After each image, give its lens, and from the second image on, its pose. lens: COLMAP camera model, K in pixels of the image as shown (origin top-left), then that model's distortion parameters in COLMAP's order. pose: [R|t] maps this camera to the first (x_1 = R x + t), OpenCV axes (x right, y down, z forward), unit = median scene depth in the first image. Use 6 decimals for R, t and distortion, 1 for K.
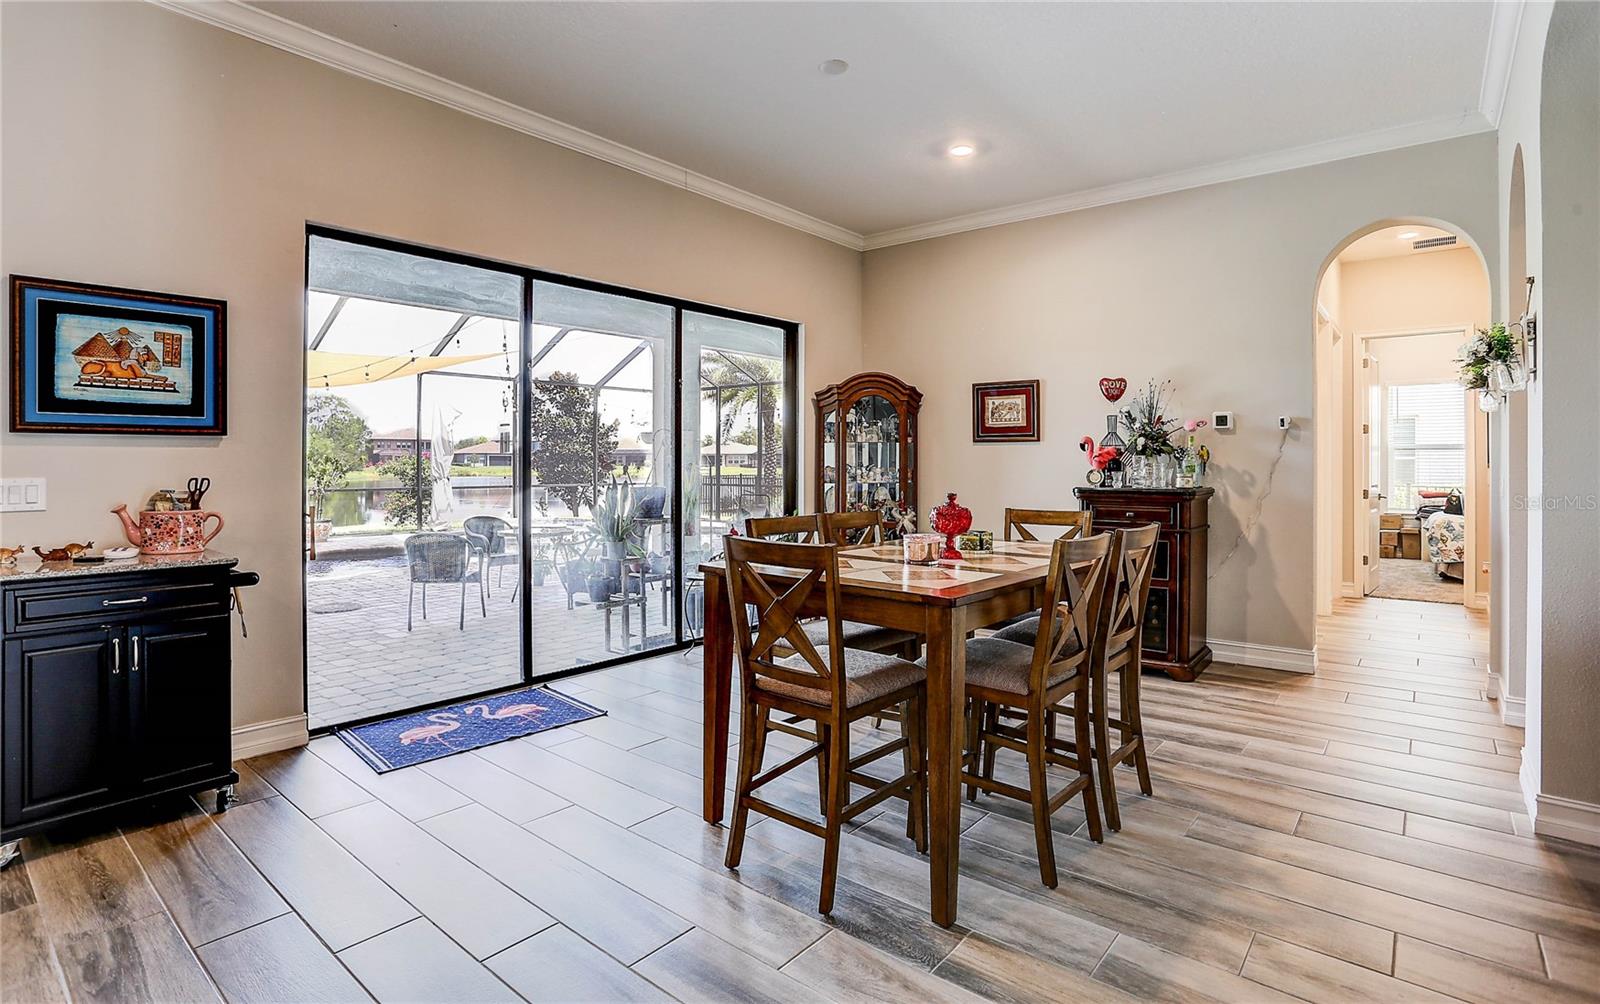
lens RADIAL K [[786.9, 0, 799.4], [0, 786.9, 460.7], [0, 0, 1]] dist [-0.089762, 0.000110]
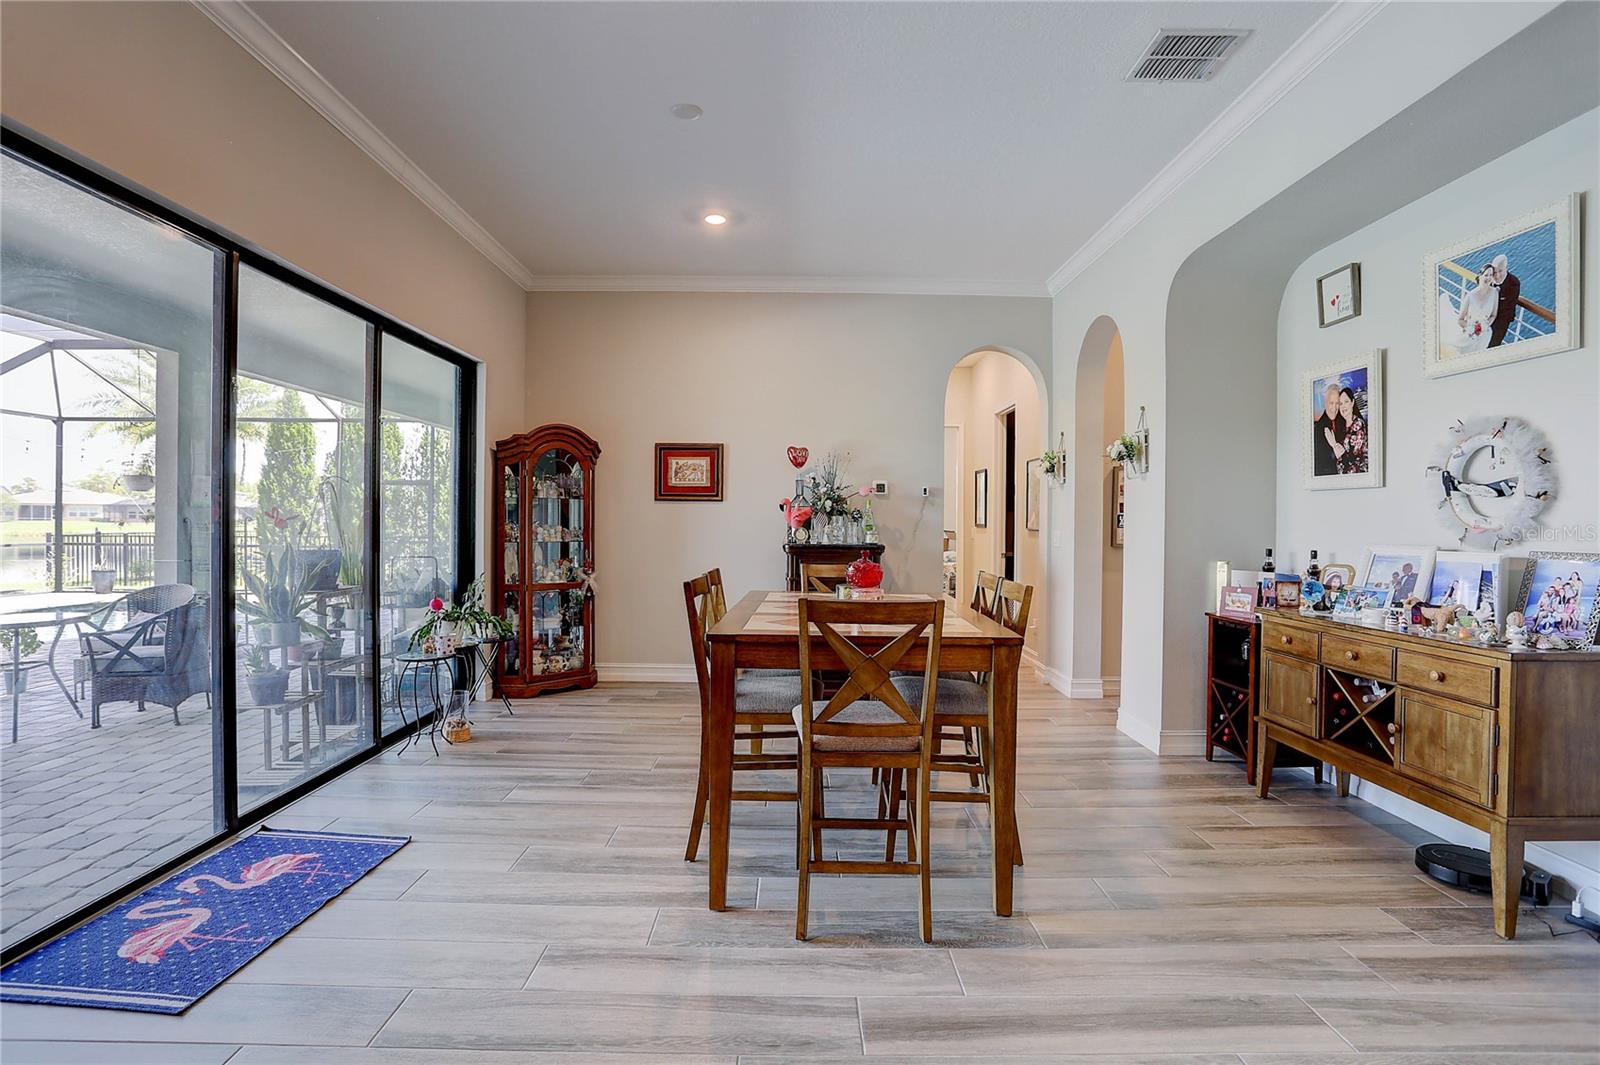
lens RADIAL K [[780.0, 0, 800.0], [0, 780.0, 532.5], [0, 0, 1]] dist [-0.072108, 0.017748]
pose [[0.764980, -0.005068, 0.644034, -0.345791], [-0.008651, 0.999798, 0.018143, -0.002632], [-0.643996, -0.019451, 0.764782, 0.127261]]
